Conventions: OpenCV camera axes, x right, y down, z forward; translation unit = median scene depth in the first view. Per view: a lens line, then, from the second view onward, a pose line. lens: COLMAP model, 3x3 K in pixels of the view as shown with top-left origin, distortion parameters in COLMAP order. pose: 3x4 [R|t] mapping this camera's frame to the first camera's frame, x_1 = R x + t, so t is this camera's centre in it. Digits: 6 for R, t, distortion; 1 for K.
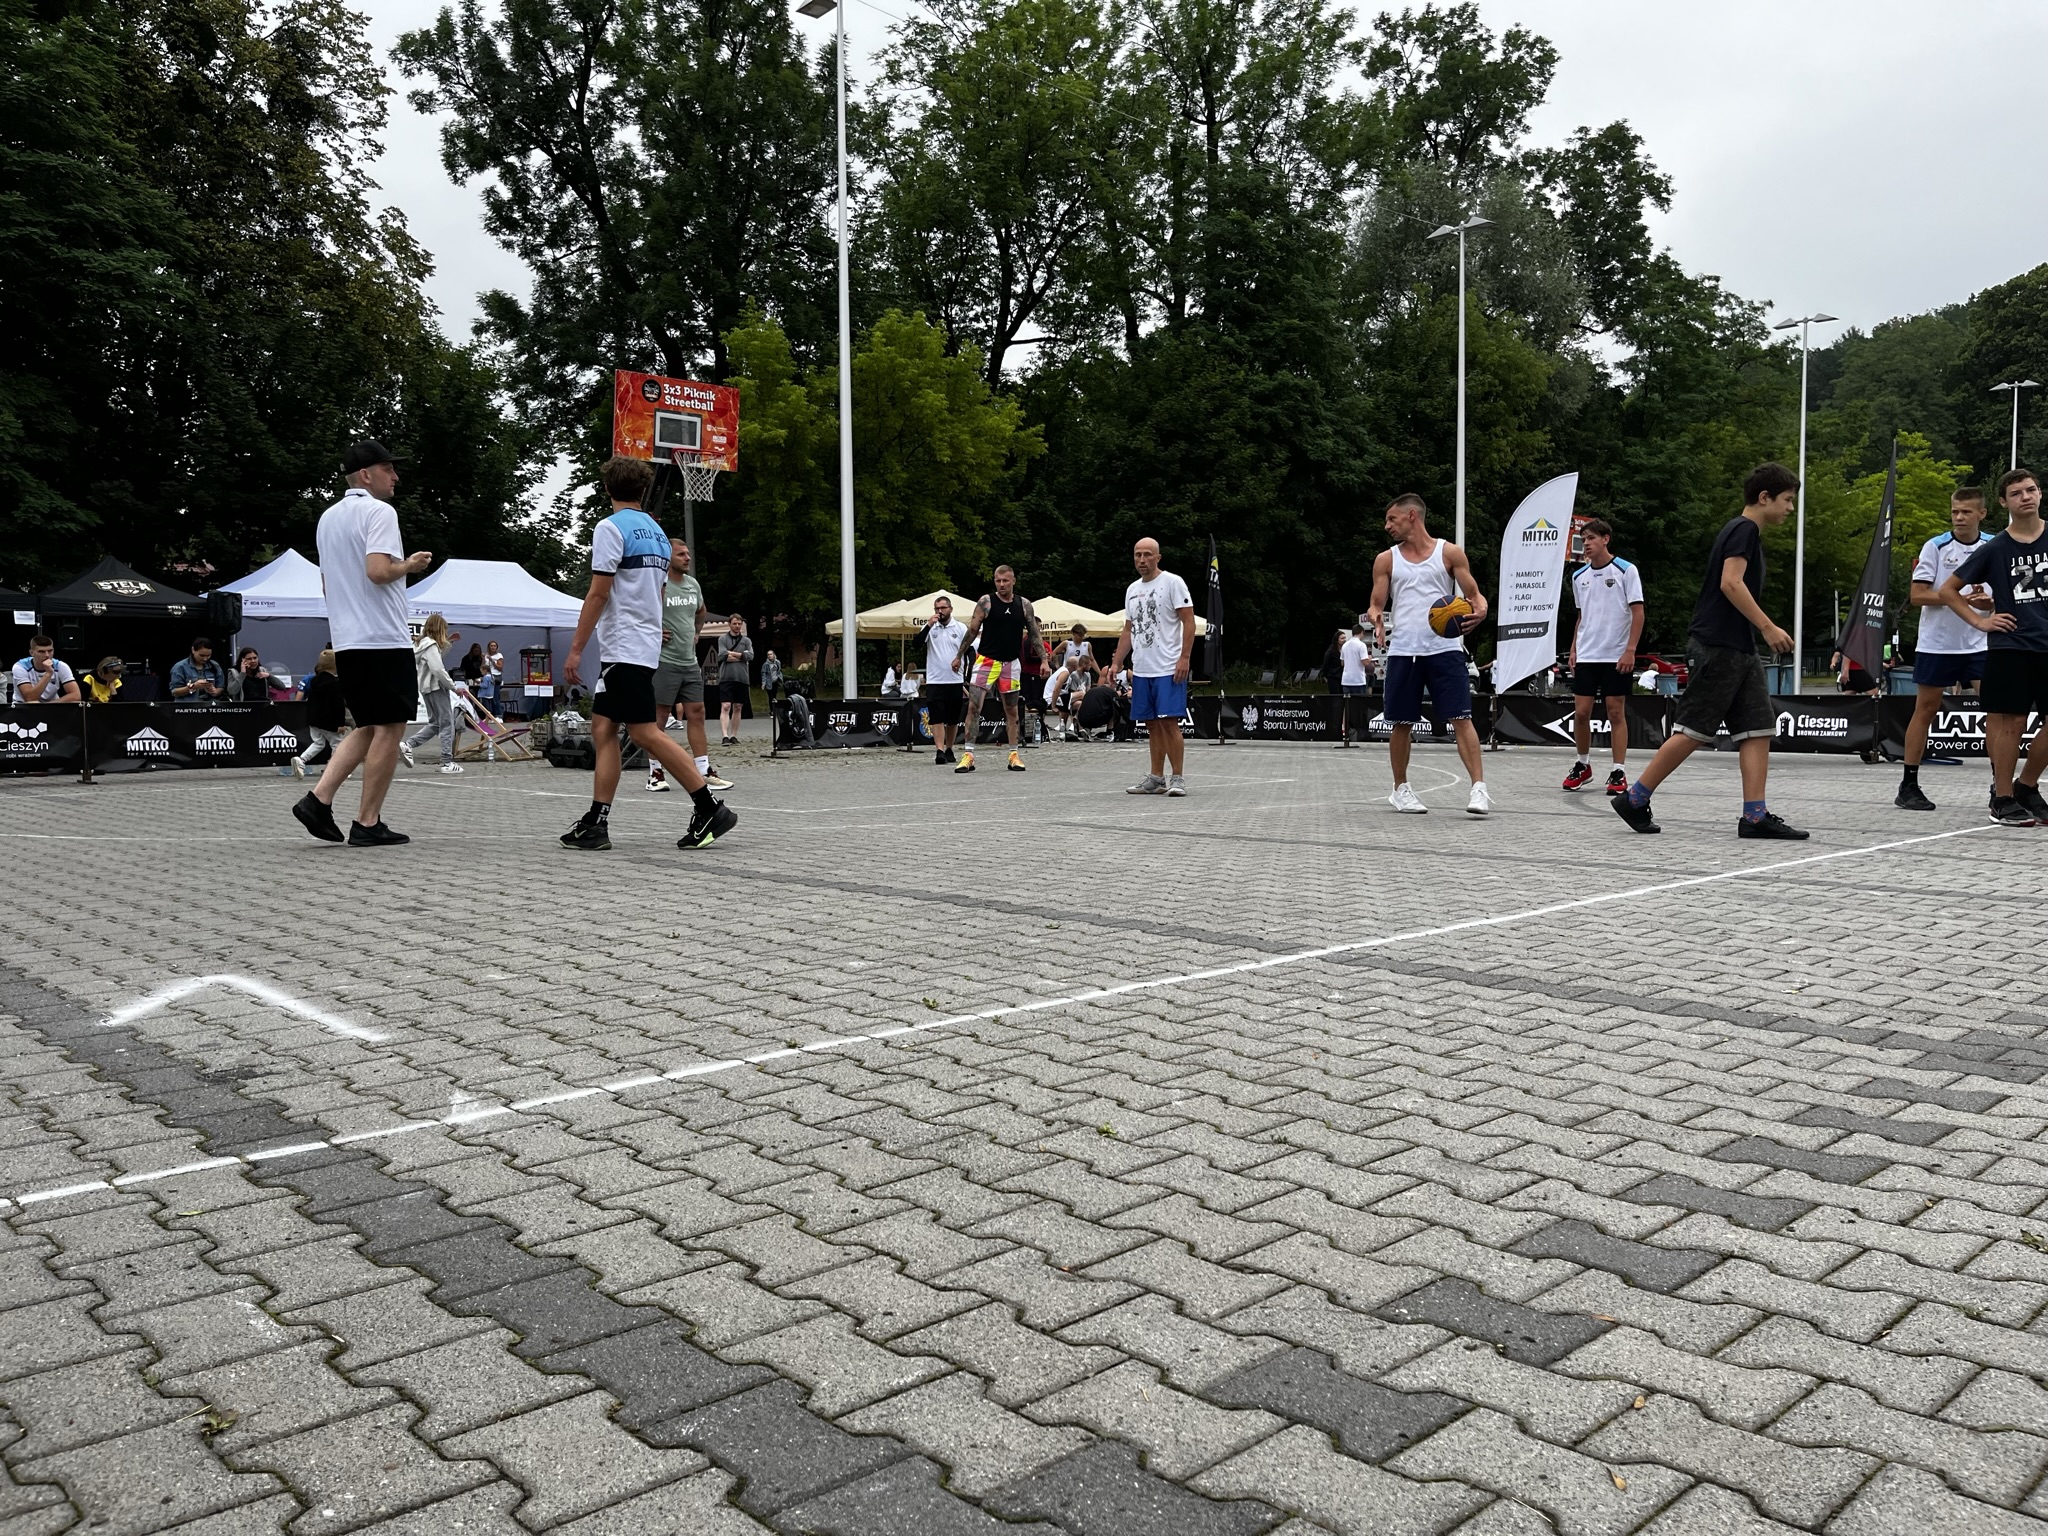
lens RADIAL K [[1526.2, 0, 1017.2], [0, 1526.2, 758.4], [0, 0, 1]] dist [0.057928, -0.083644]
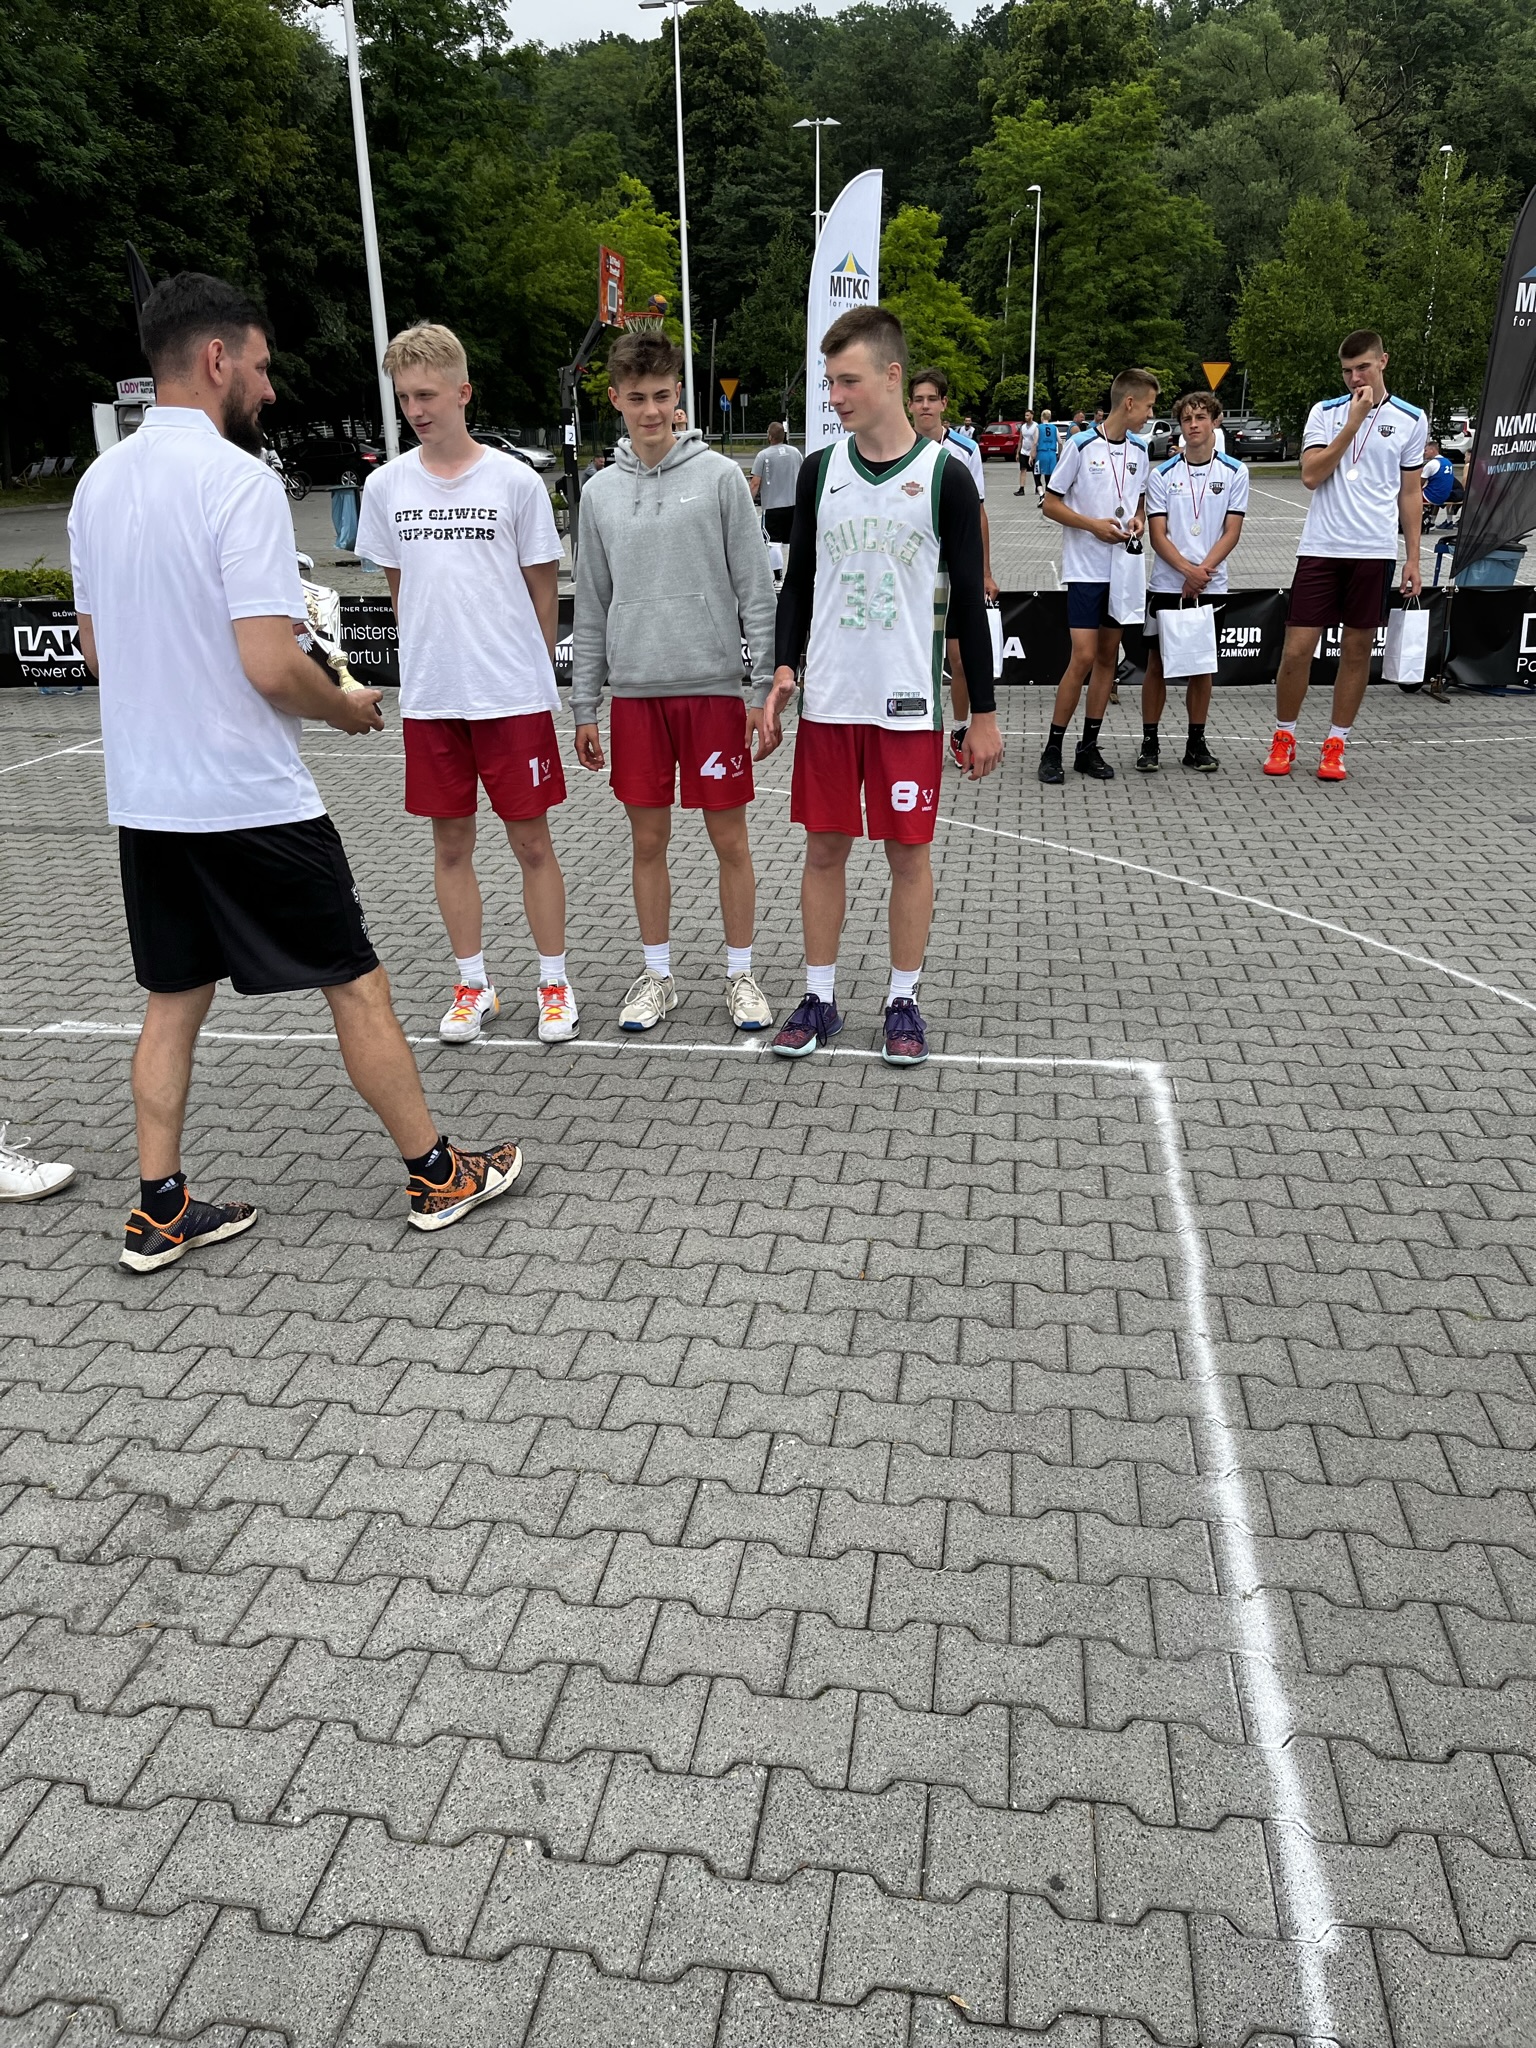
lens RADIAL K [[1526.2, 0, 782.3], [0, 1526.2, 1019.9], [0, 0, 1]] dist [0.057928, -0.083644]
pose [[0.789577, -0.226467, 0.570334, -0.016689], [0.044266, 0.948009, 0.315151, -0.025237], [-0.612052, -0.223590, 0.758551, 0.194137]]
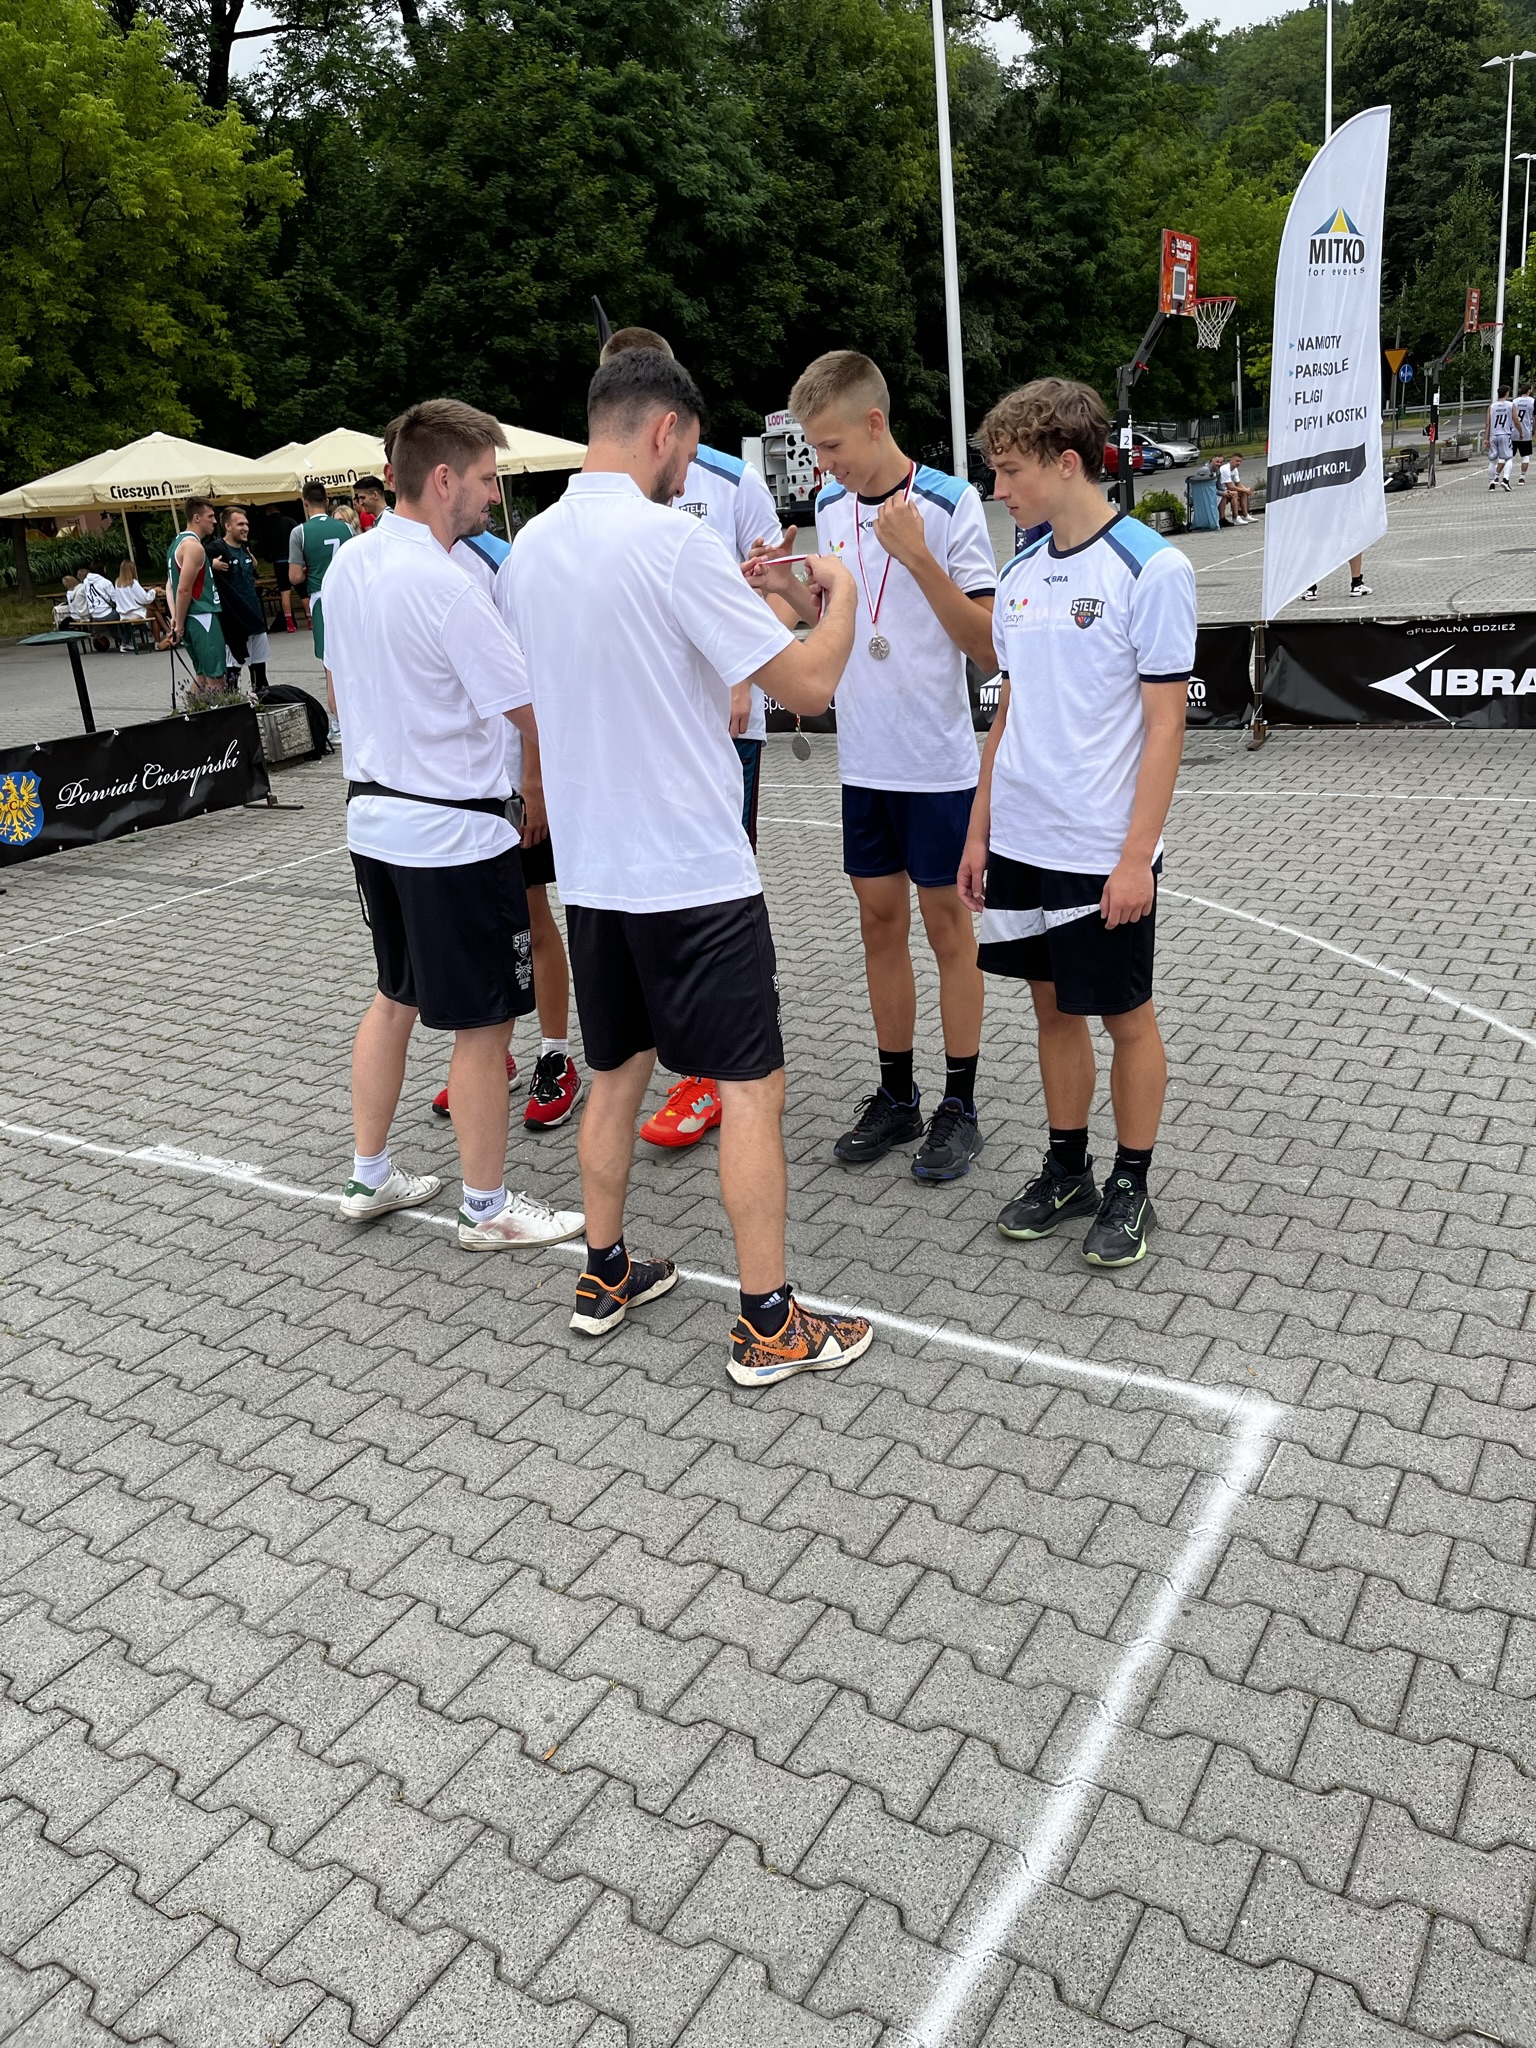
lens RADIAL K [[1543.2, 0, 788.9], [0, 1543.2, 1006.0], [0, 0, 1]] dist [0.058398, -0.086463]
pose [[0.963277, -0.161229, 0.214714, 0.018265], [0.098212, 0.955807, 0.277105, -0.026737], [-0.249902, -0.245841, 0.936542, 0.199792]]
